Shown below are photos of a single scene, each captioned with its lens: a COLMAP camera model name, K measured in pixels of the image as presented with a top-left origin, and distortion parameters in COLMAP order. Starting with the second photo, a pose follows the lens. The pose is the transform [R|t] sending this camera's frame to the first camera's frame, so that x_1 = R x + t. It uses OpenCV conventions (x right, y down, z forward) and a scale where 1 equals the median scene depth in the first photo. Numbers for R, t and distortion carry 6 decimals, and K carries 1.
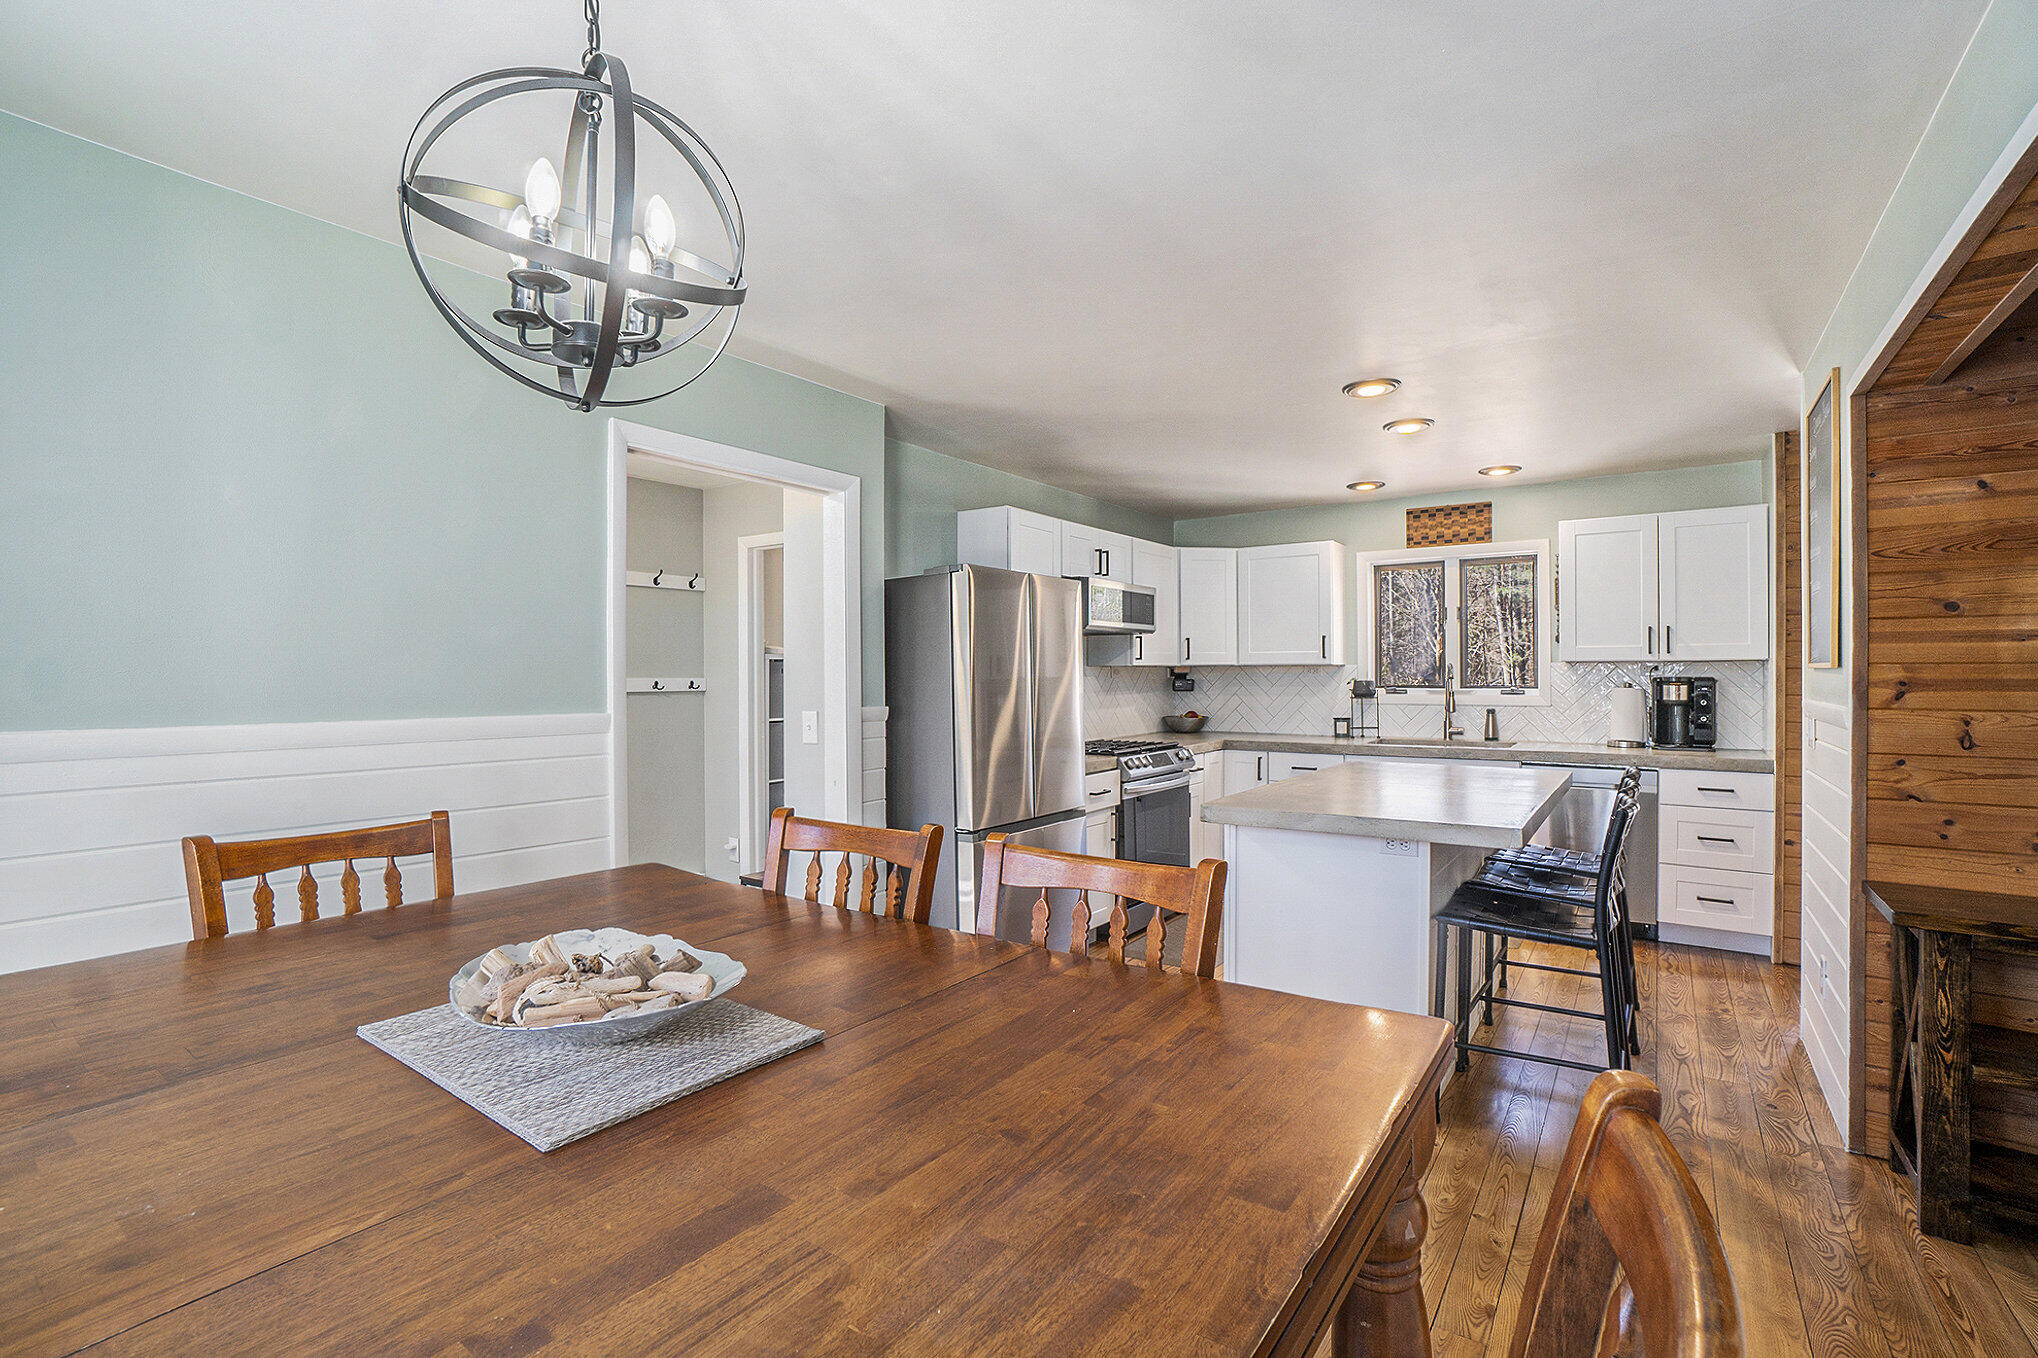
lens RADIAL K [[941.2, 0, 1034.7], [0, 941.2, 684.6], [0, 0, 1]] dist [-0.026405, 0.006441]
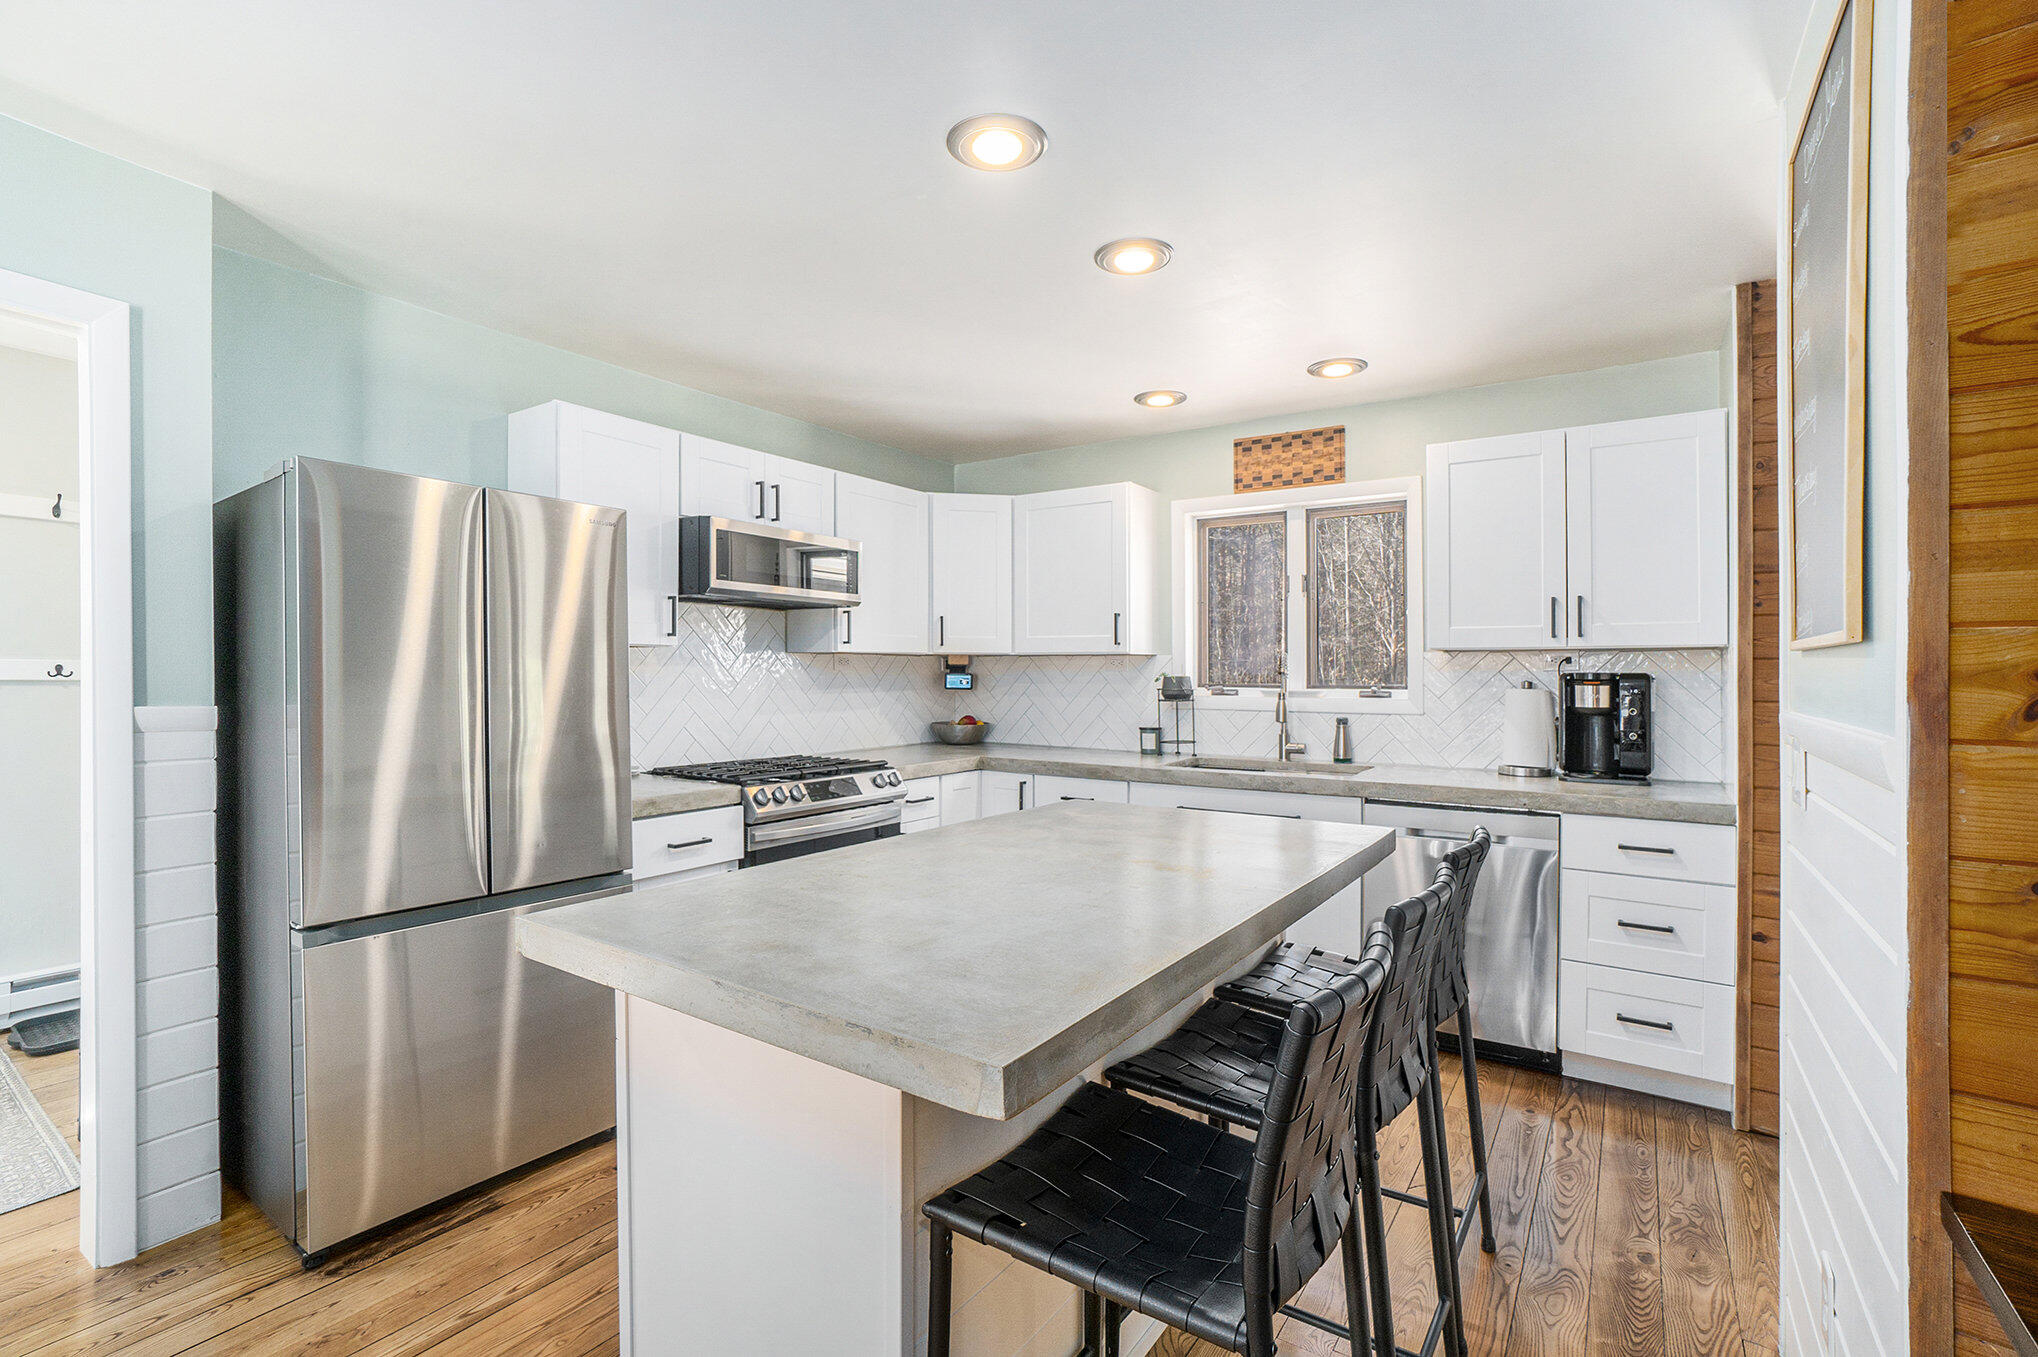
lens RADIAL K [[941.2, 0, 1026.0], [0, 941.2, 669.3], [0, 0, 1]] dist [-0.026405, 0.006441]
pose [[0.999906, 0.009127, 0.010272, 0.271737], [-0.008973, 0.999847, -0.014989, 0.002757], [-0.010407, 0.014896, 0.999835, 0.330081]]
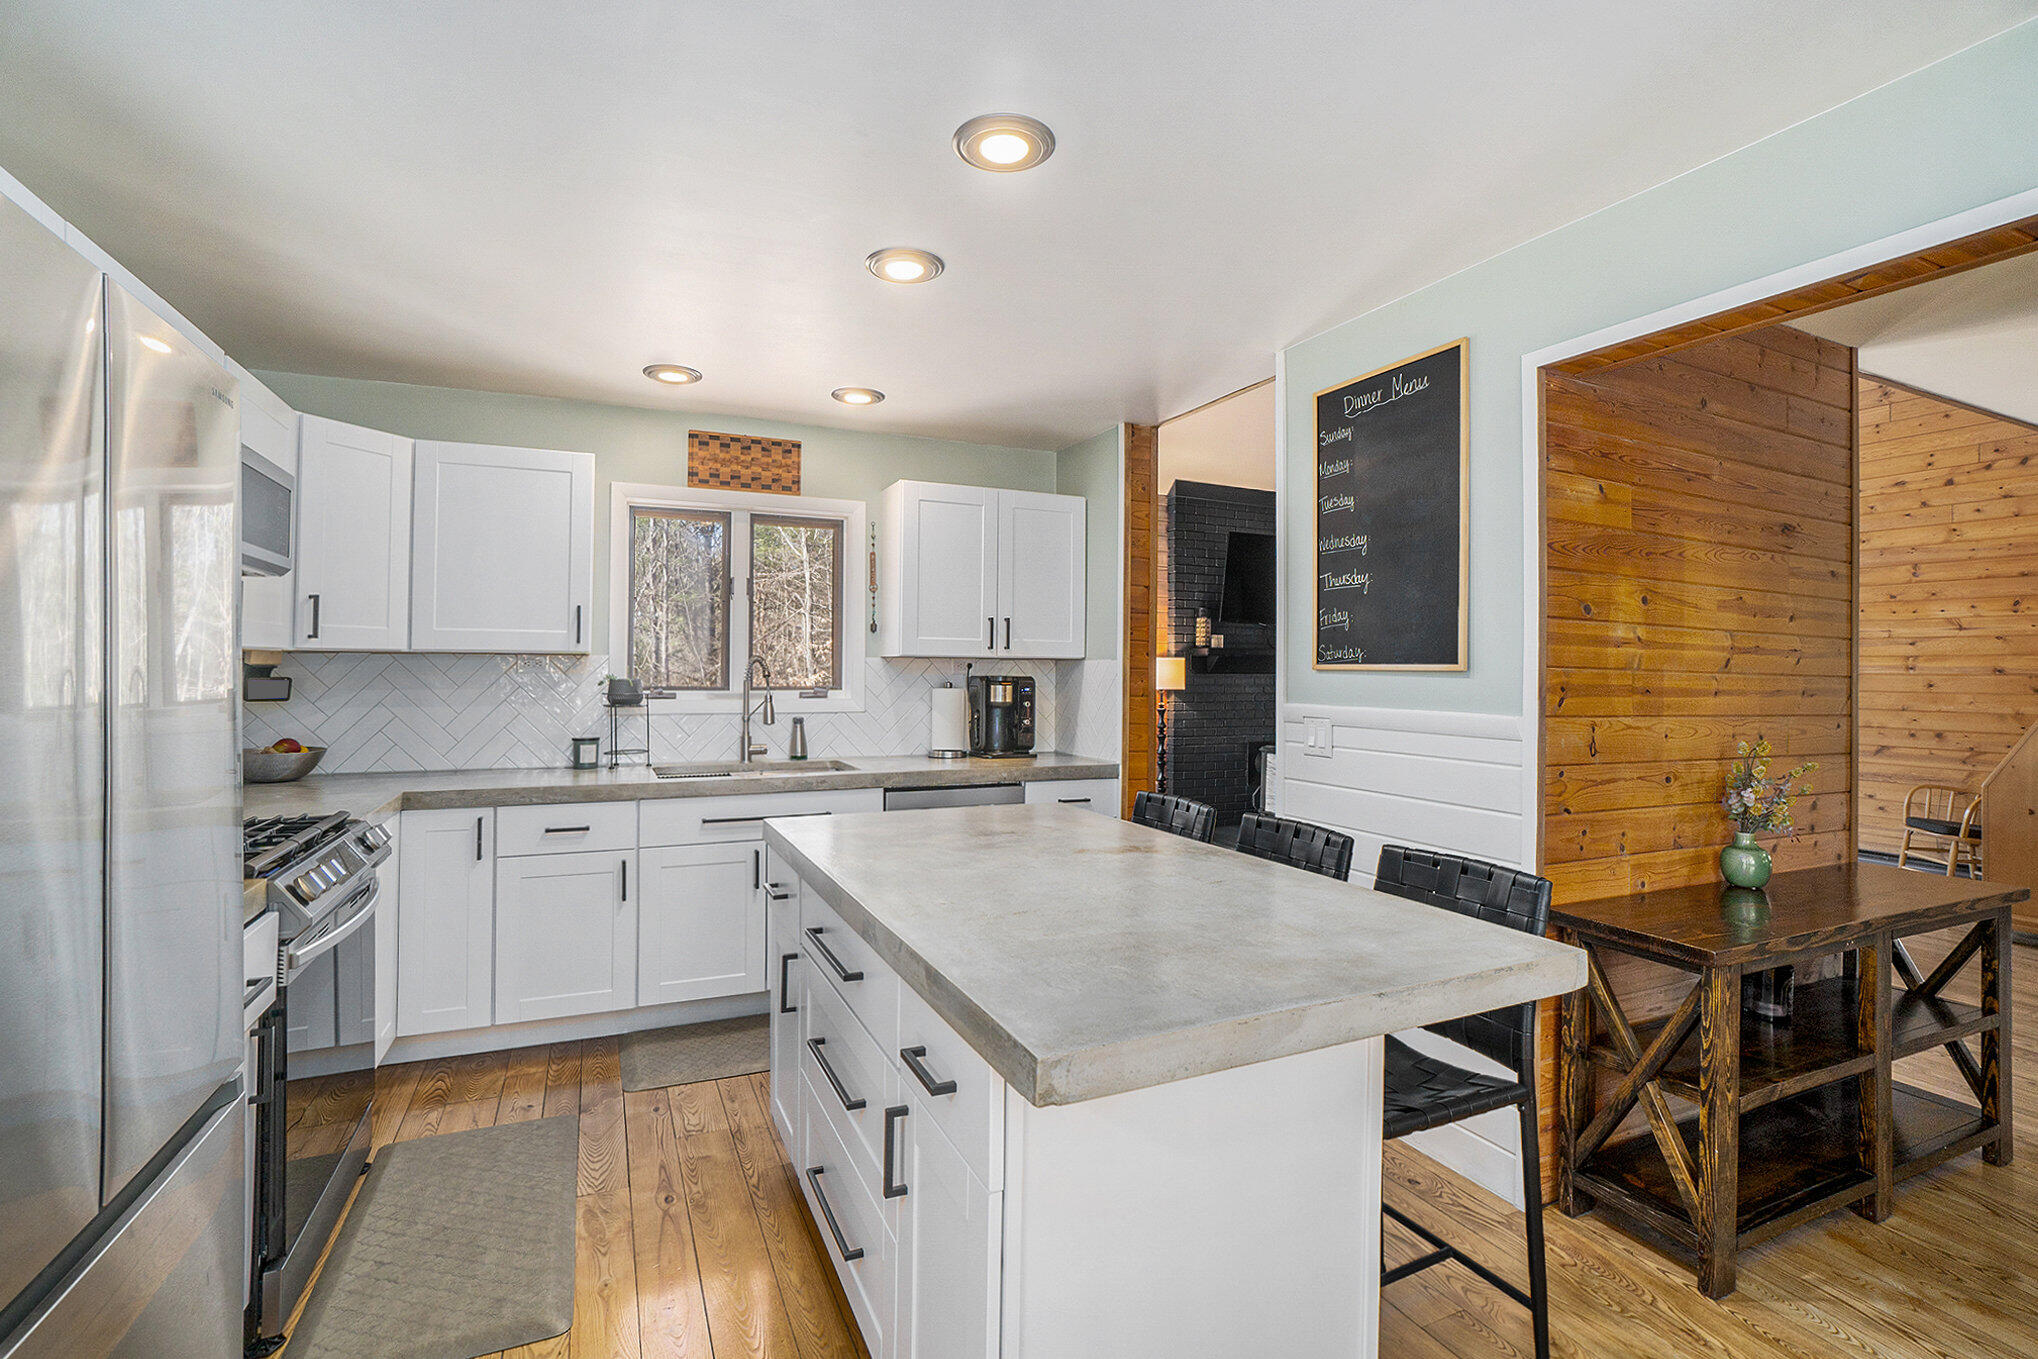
lens RADIAL K [[941.2, 0, 1020.2], [0, 941.2, 668.9], [0, 0, 1]] dist [-0.026405, 0.006441]
pose [[0.511855, 0.008909, 0.859026, -0.078306], [-0.000875, 0.999951, -0.009849, -0.006206], [-0.859071, 0.004289, 0.511838, 0.520220]]
